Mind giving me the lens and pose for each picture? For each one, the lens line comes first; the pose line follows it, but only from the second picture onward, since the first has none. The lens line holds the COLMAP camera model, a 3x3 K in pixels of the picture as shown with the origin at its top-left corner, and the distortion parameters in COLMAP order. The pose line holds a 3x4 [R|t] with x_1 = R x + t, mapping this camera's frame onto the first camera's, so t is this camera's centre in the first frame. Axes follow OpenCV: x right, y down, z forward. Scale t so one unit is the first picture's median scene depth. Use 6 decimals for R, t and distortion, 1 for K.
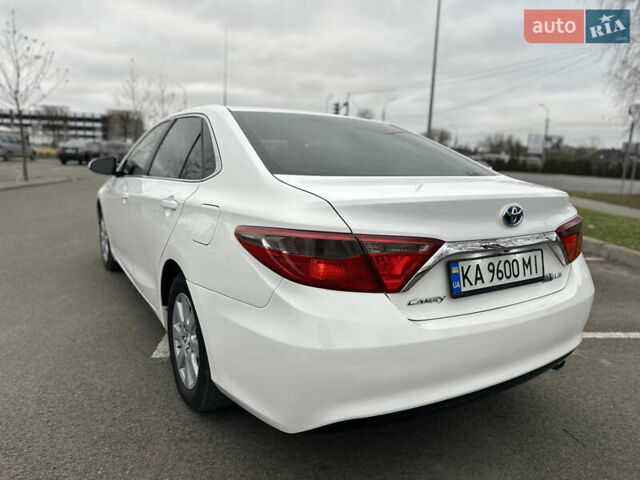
lens RADIAL K [[466.8, 0, 320.0], [0, 466.8, 240.0], [0, 0, 1]] dist [0.033447, -0.003495]
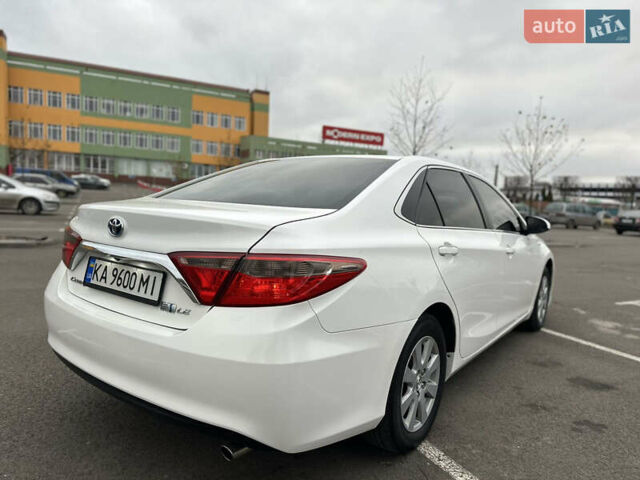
lens RADIAL K [[466.8, 0, 320.0], [0, 466.8, 240.0], [0, 0, 1]] dist [0.033447, -0.003495]
pose [[0.353617, 0.064393, -0.933171, 1.590378], [-0.208614, 0.977930, -0.011571, -0.107719], [0.911831, 0.198764, 0.359246, 1.028251]]
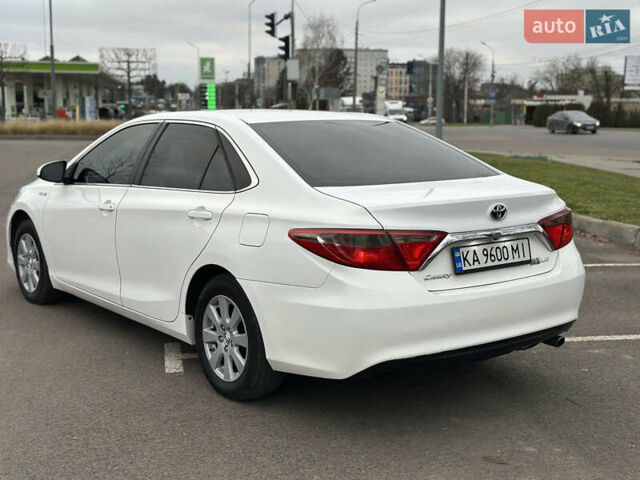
lens RADIAL K [[960.8, 0, 320.0], [0, 960.8, 240.0], [0, 0, 1]] dist [0.116496, 0.063478]
pose [[0.994793, -0.045544, 0.091169, -0.337436], [0.048583, 0.998326, -0.031386, 0.086234], [-0.089587, 0.035651, 0.995341, -1.637104]]
